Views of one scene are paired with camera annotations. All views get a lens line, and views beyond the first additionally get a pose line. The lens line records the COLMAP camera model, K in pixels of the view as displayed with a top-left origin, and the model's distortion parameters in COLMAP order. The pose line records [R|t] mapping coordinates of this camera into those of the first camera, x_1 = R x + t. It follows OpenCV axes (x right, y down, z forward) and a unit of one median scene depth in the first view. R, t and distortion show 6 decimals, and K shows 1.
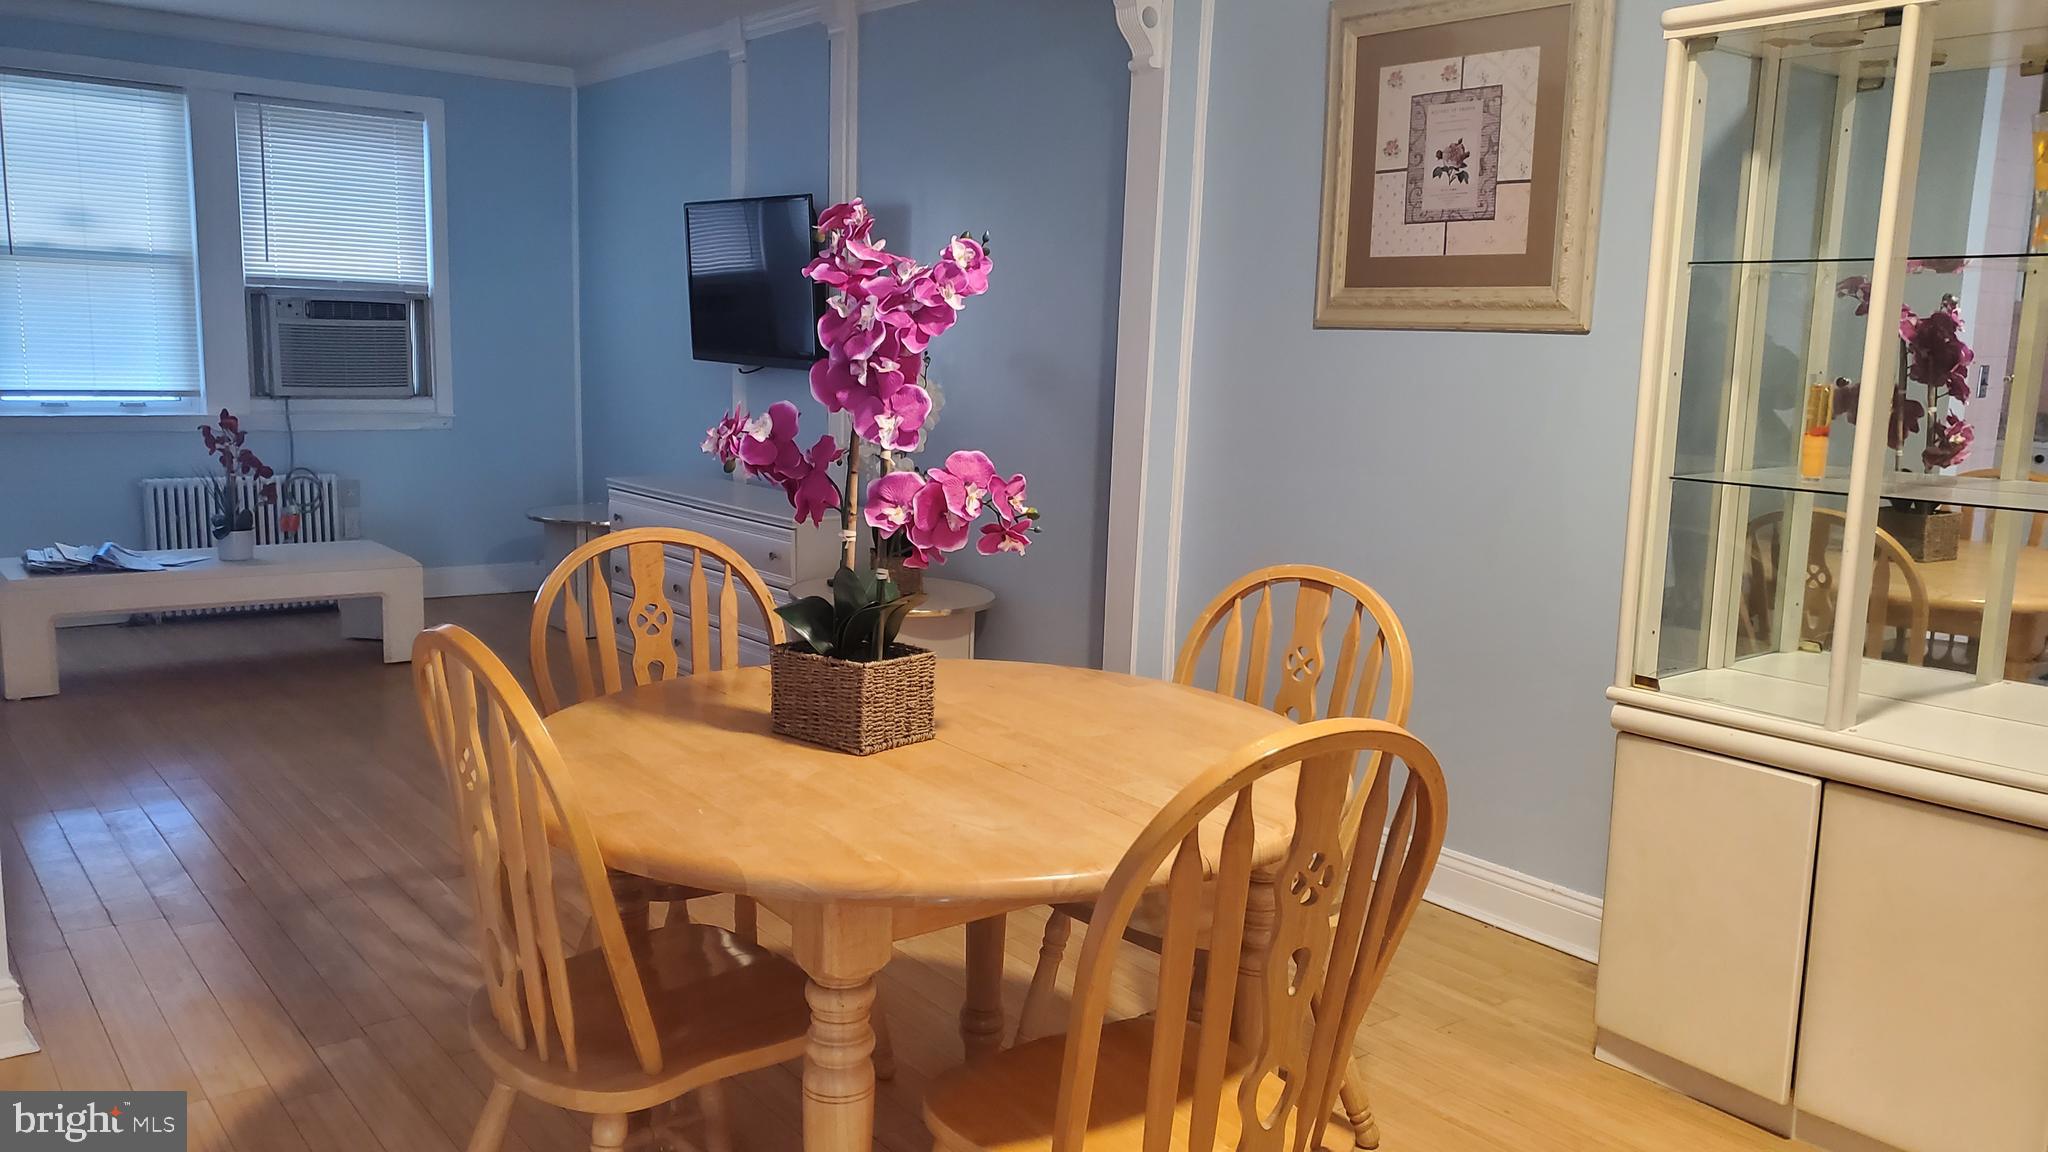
lens RADIAL K [[1611.6, 0, 1021.9], [0, 1611.6, 587.3], [0, 0, 1]] dist [0.032768, 0.005125]
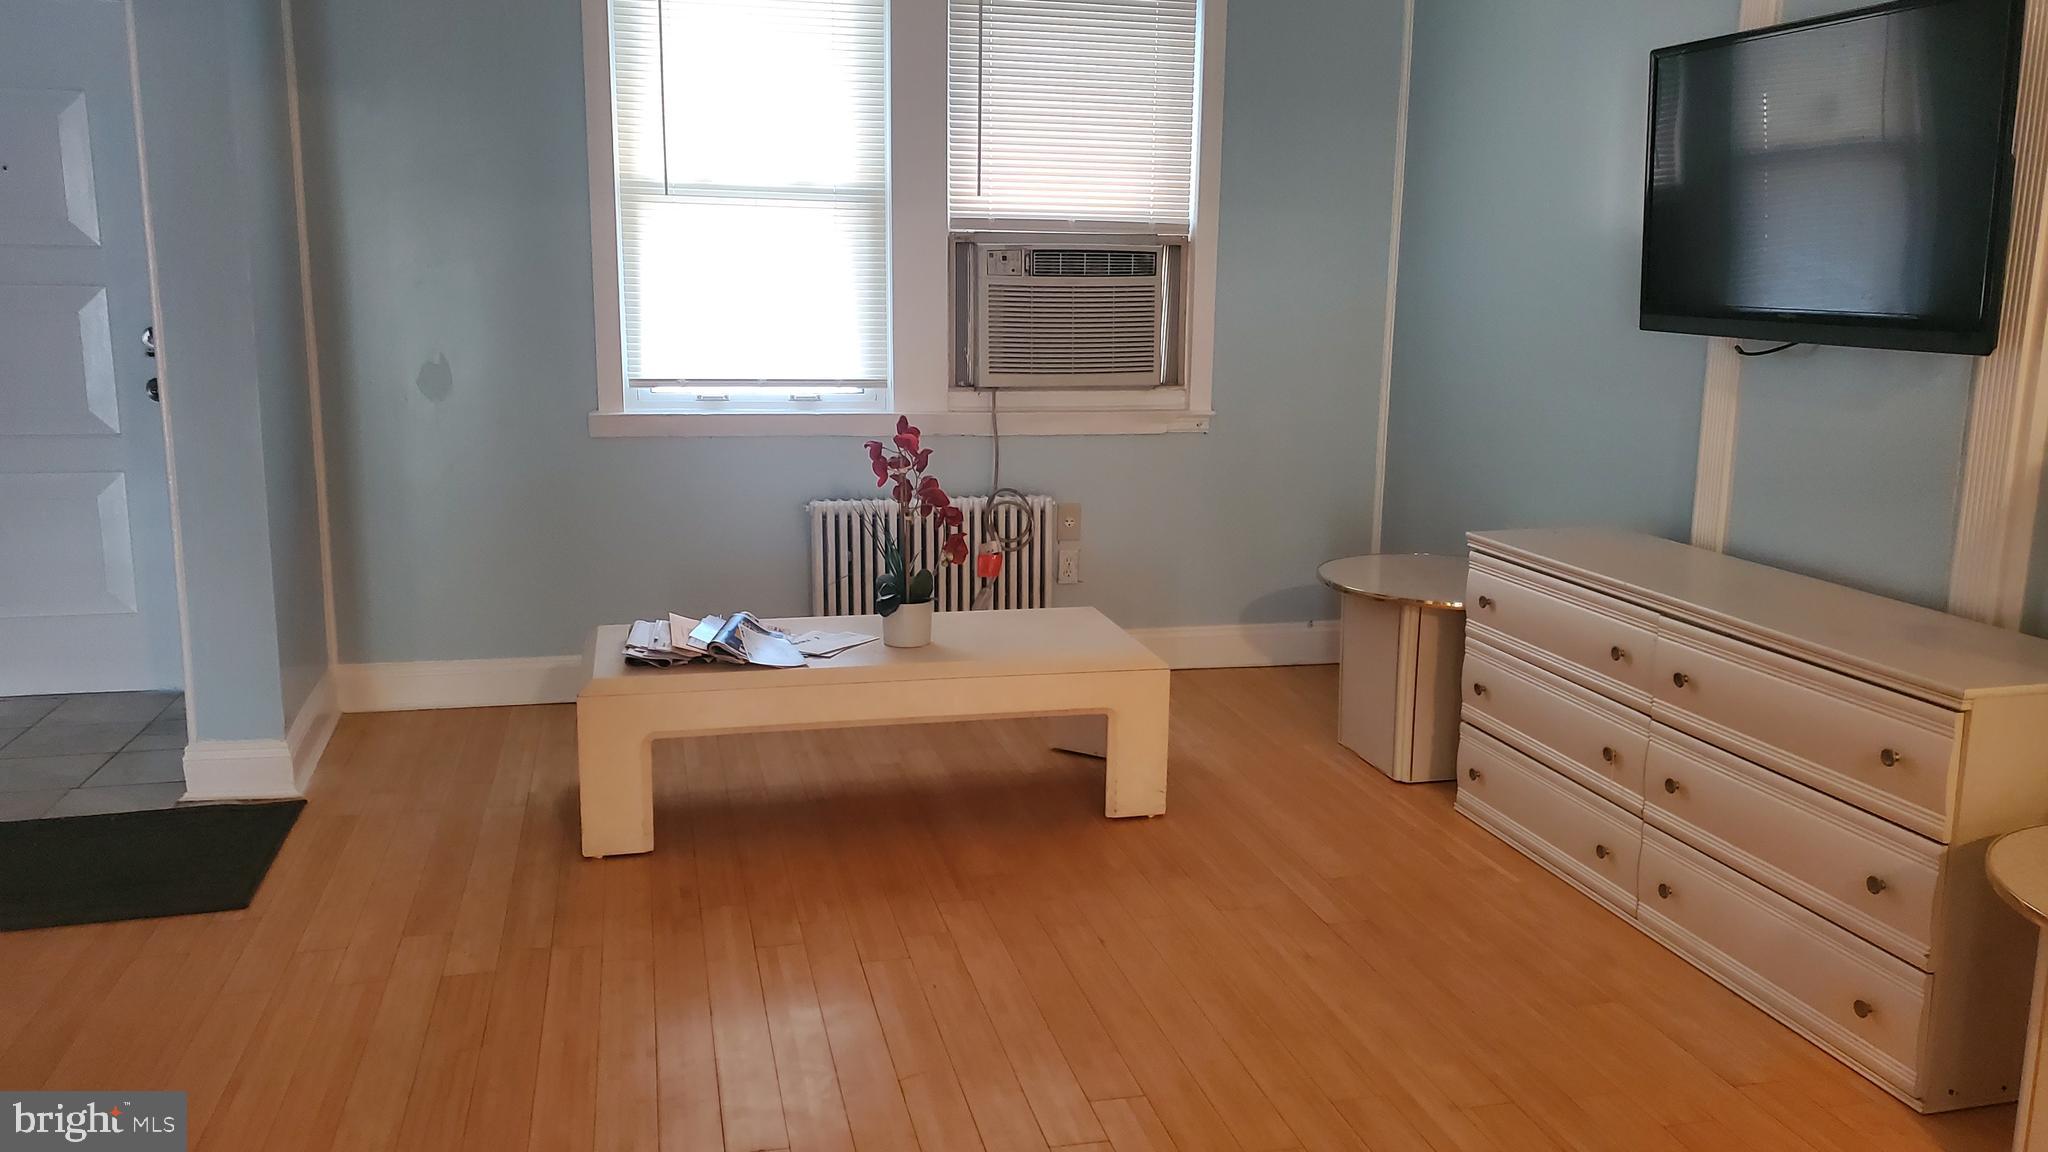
lens RADIAL K [[1618.3, 0, 1024.0], [0, 1618.3, 576.0], [0, 0, 1]] dist [0.118518, 0.000983]
pose [[0.914288, 0.057264, -0.400996, -0.154655], [-0.050034, 0.998341, 0.028490, -0.057168], [0.401962, -0.005985, 0.915637, 0.361928]]
